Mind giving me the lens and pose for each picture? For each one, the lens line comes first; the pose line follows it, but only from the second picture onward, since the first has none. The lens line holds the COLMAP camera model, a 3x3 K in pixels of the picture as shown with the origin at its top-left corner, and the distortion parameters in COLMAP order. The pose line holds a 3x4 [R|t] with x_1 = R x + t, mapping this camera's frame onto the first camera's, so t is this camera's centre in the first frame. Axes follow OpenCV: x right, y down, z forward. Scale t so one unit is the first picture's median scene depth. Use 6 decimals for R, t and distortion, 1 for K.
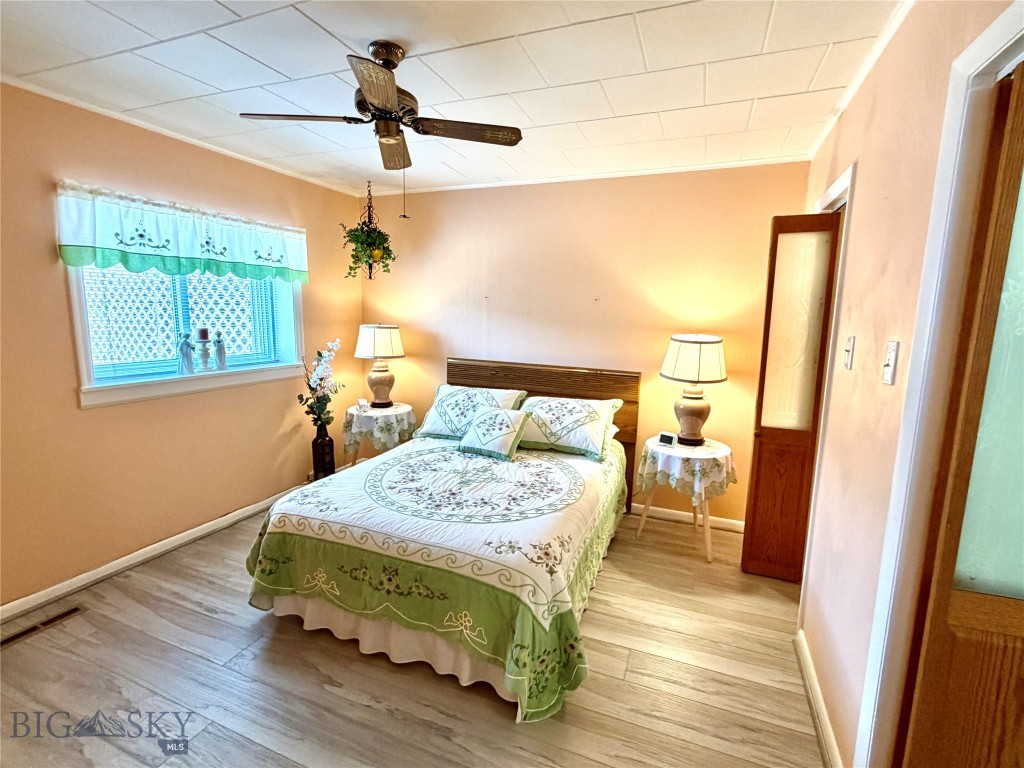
lens RADIAL K [[477.8, 0, 513.2], [0, 477.8, 382.2], [0, 0, 1]] dist [-0.000764, -0.000355]
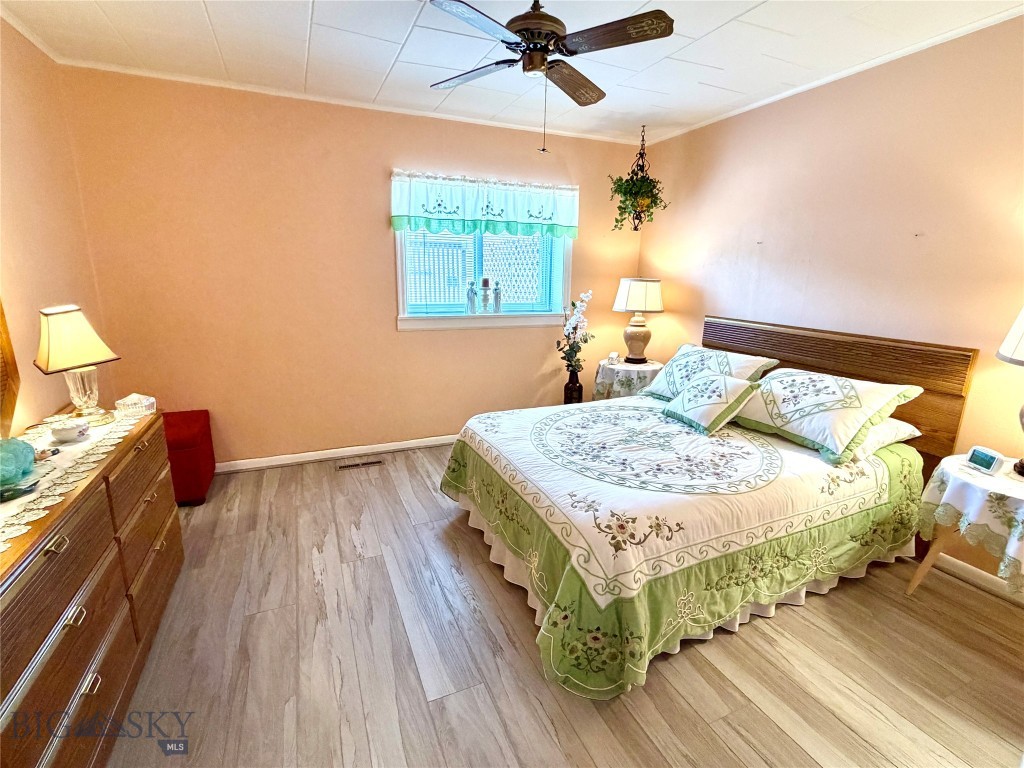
lens RADIAL K [[477.8, 0, 512.8], [0, 477.8, 382.7], [0, 0, 1]] dist [-0.000764, -0.000355]
pose [[0.715866, 0.144870, -0.683043, 0.313321], [-0.100647, 0.989433, 0.104370, 0.021289], [0.690946, -0.005968, 0.722882, 0.159121]]
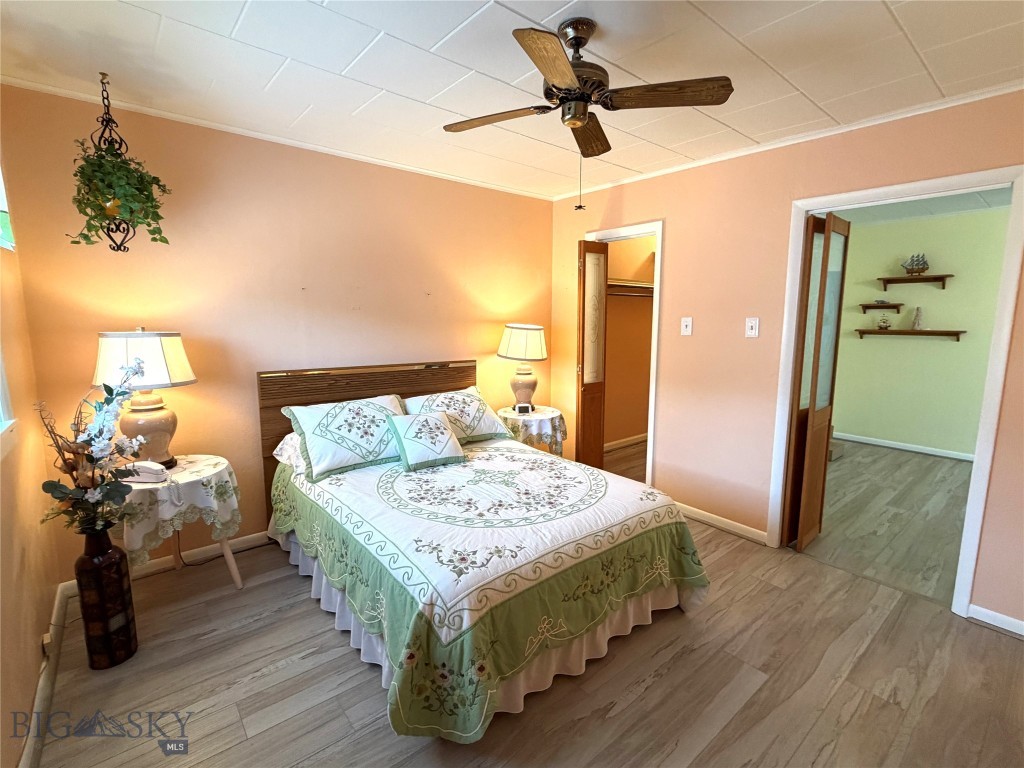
lens RADIAL K [[477.8, 0, 513.9], [0, 477.8, 380.7], [0, 0, 1]] dist [-0.000764, -0.000355]
pose [[0.474668, -0.139963, 0.868966, -0.792160], [0.135631, 0.987115, 0.084905, -0.065208], [-0.869652, 0.077557, 0.487535, 0.444756]]
